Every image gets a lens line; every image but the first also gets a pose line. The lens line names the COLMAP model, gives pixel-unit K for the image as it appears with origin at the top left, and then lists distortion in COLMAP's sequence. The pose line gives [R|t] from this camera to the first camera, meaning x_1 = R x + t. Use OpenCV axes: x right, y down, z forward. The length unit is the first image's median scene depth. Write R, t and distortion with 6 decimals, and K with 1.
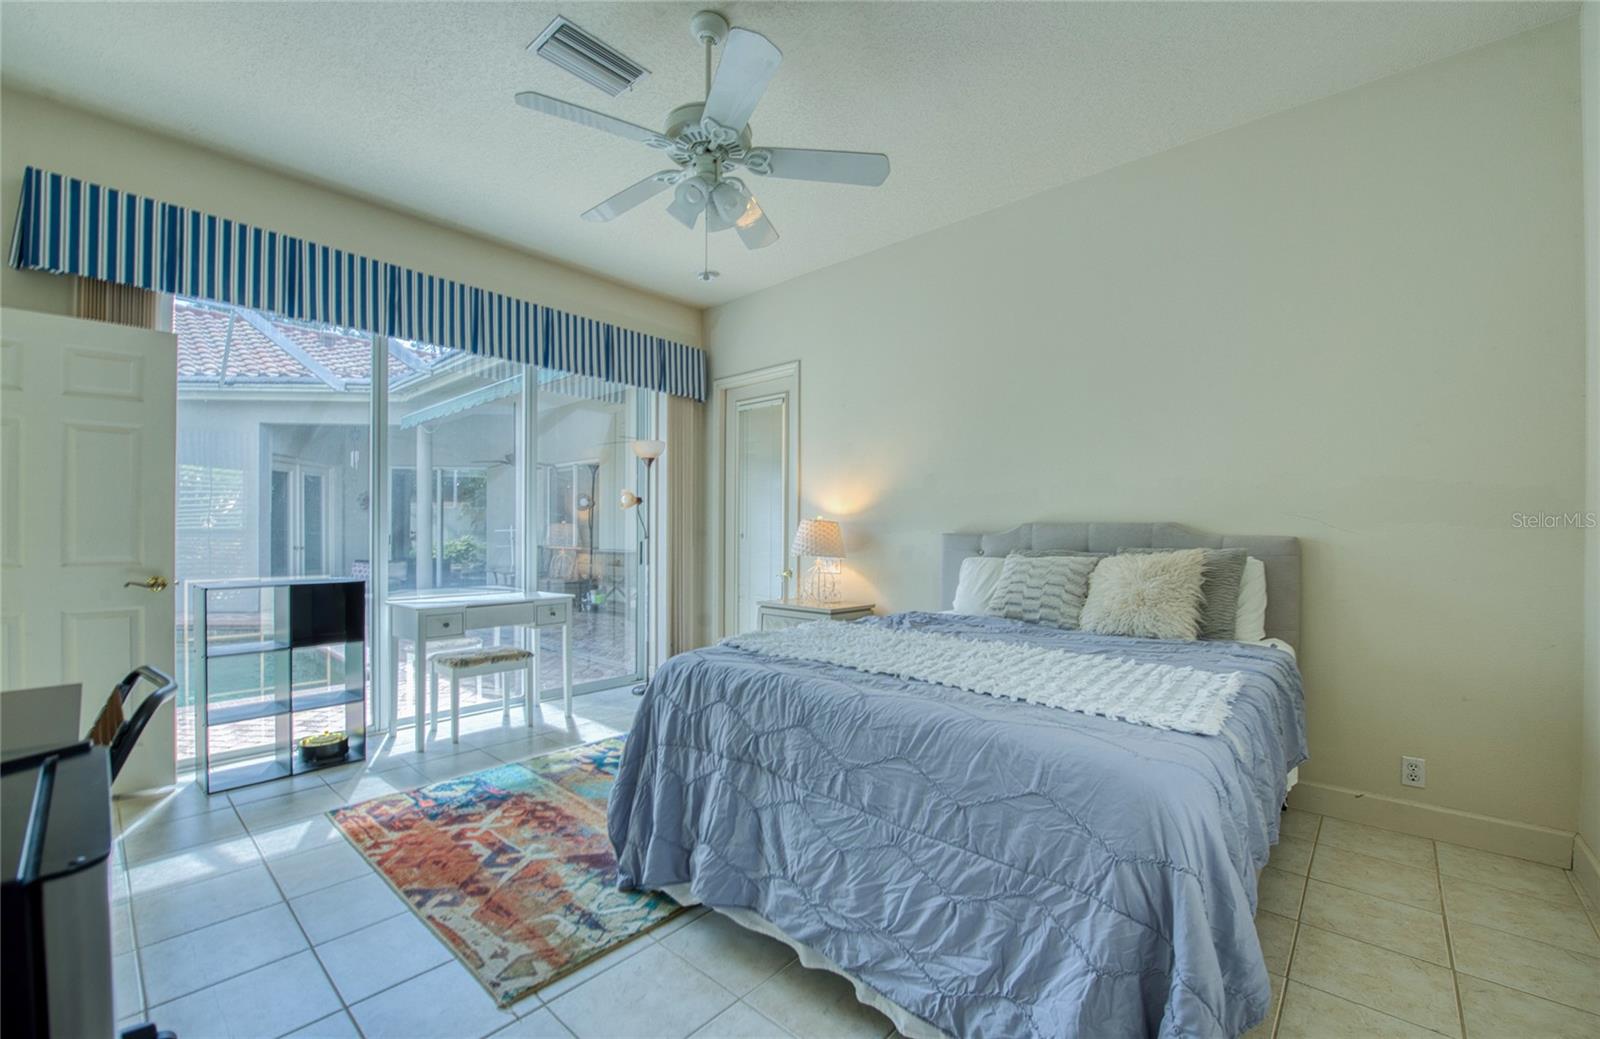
lens RADIAL K [[672.0, 0, 800.0], [0, 672.0, 519.5], [0, 0, 1]] dist [0.000963, 0.000115]
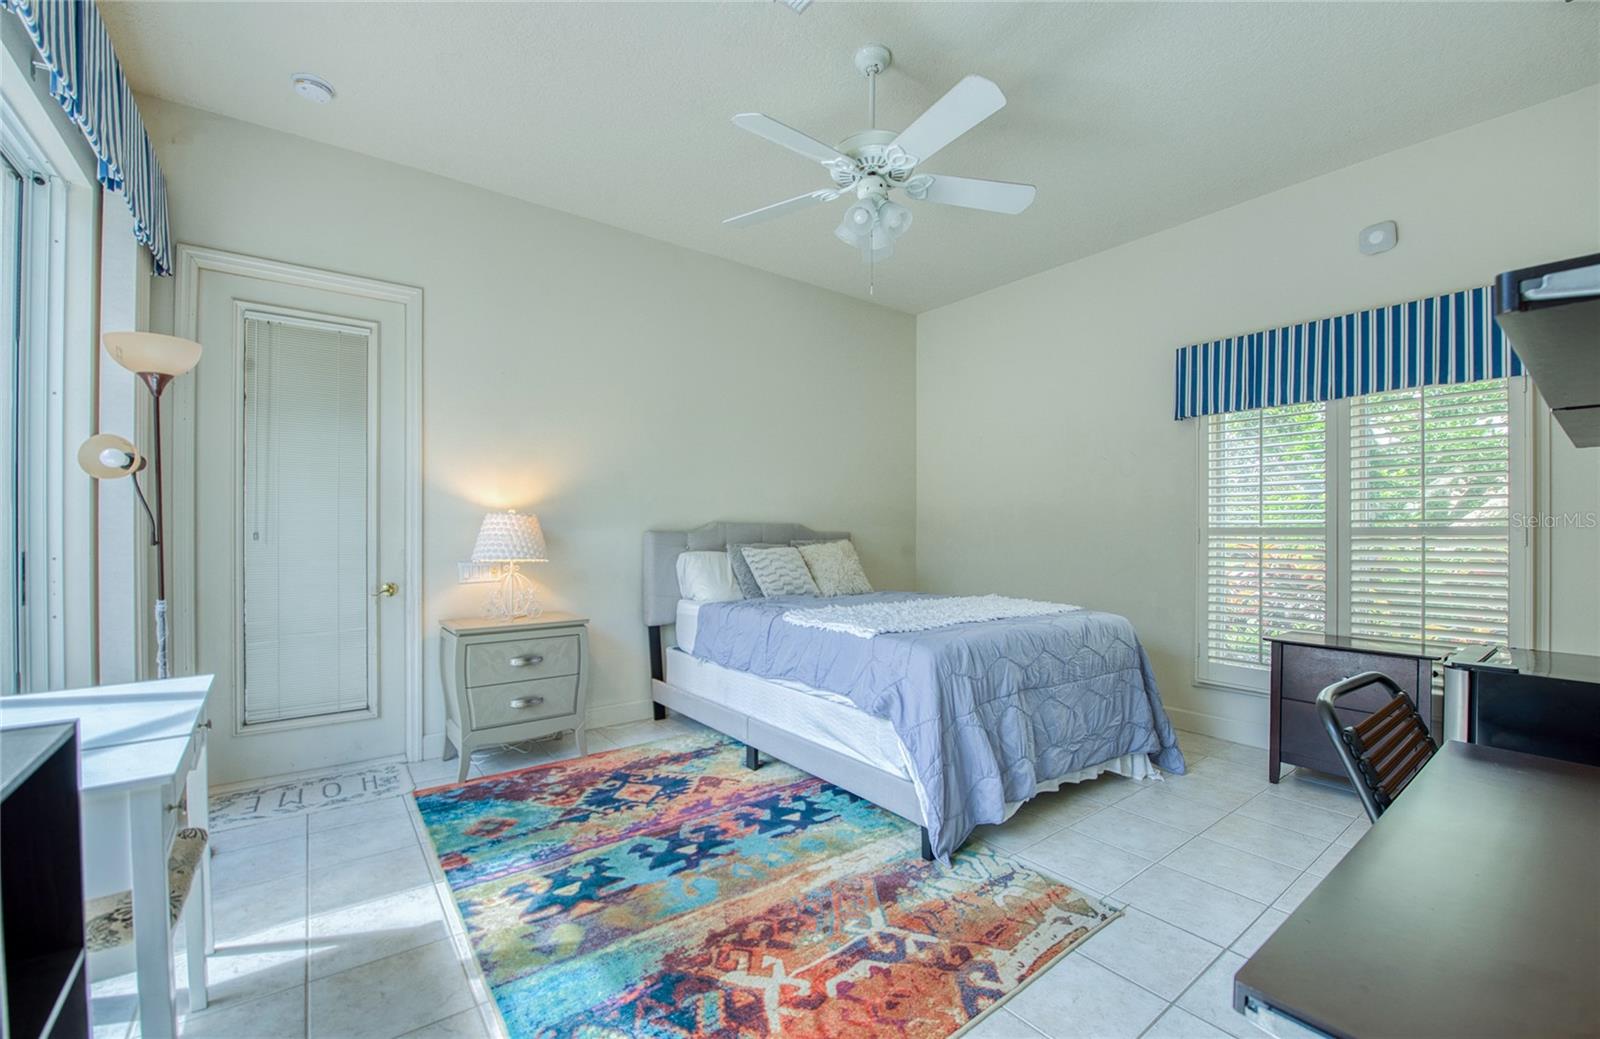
lens RADIAL K [[641.0, 0, 800.6], [0, 641.0, 533.5], [0, 0, 1]] dist [-0.020472, -0.000473]
pose [[0.178357, -0.006368, 0.983945, -1.070776], [-0.011122, 0.999902, 0.008488, 0.019156], [-0.983903, -0.012458, 0.178268, 0.881429]]
